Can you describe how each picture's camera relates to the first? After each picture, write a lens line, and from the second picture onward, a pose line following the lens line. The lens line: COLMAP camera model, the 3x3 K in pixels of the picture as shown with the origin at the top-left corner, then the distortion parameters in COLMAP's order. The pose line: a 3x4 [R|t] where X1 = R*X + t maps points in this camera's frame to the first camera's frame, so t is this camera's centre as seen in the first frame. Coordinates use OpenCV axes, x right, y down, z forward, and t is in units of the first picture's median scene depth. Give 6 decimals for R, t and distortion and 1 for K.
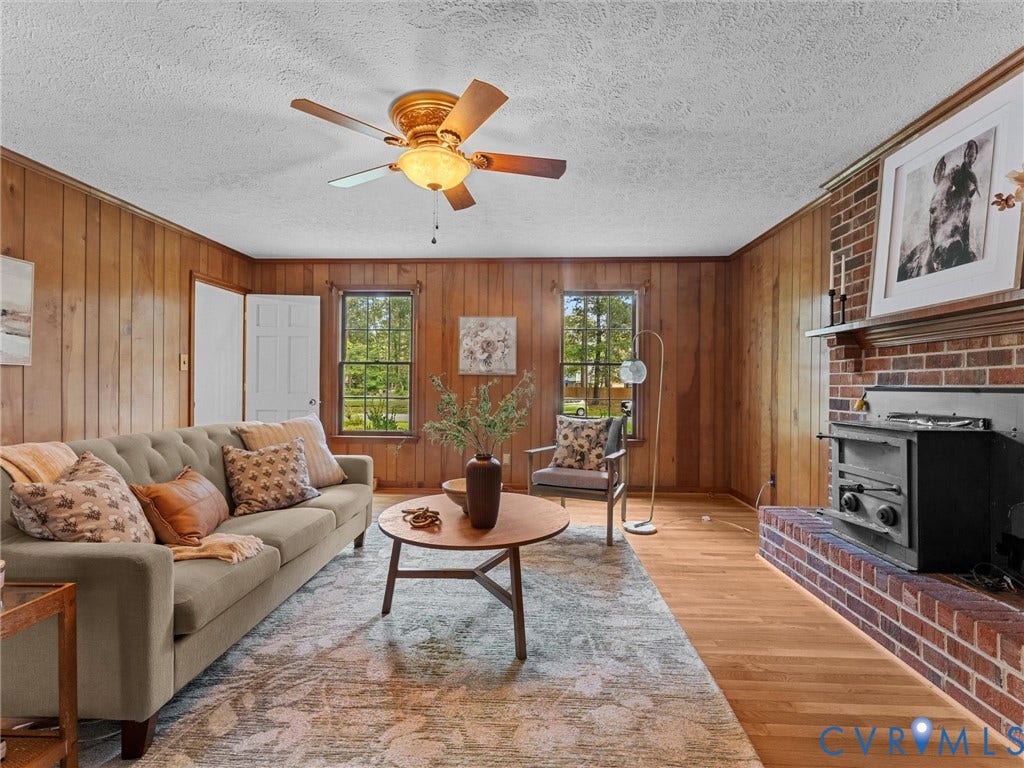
lens RADIAL K [[470.2, 0, 511.0], [0, 470.2, 384.7], [0, 0, 1]] dist [-0.001071, -0.000490]
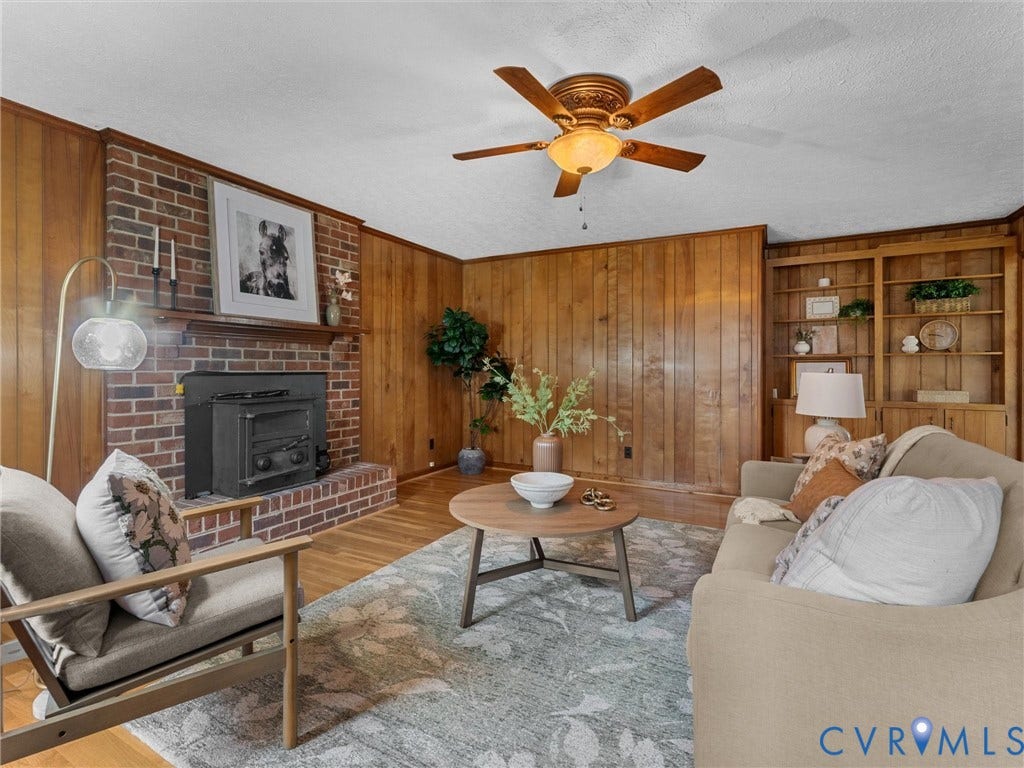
lens RADIAL K [[485.5, 0, 512.6], [0, 485.5, 372.0], [0, 0, 1]] dist [-0.001147, 0.000126]
pose [[-0.899821, -0.007891, 0.436188, -0.464832], [-0.006136, 0.999966, 0.005430, -0.008190], [-0.436216, 0.002209, -0.899839, 1.949484]]
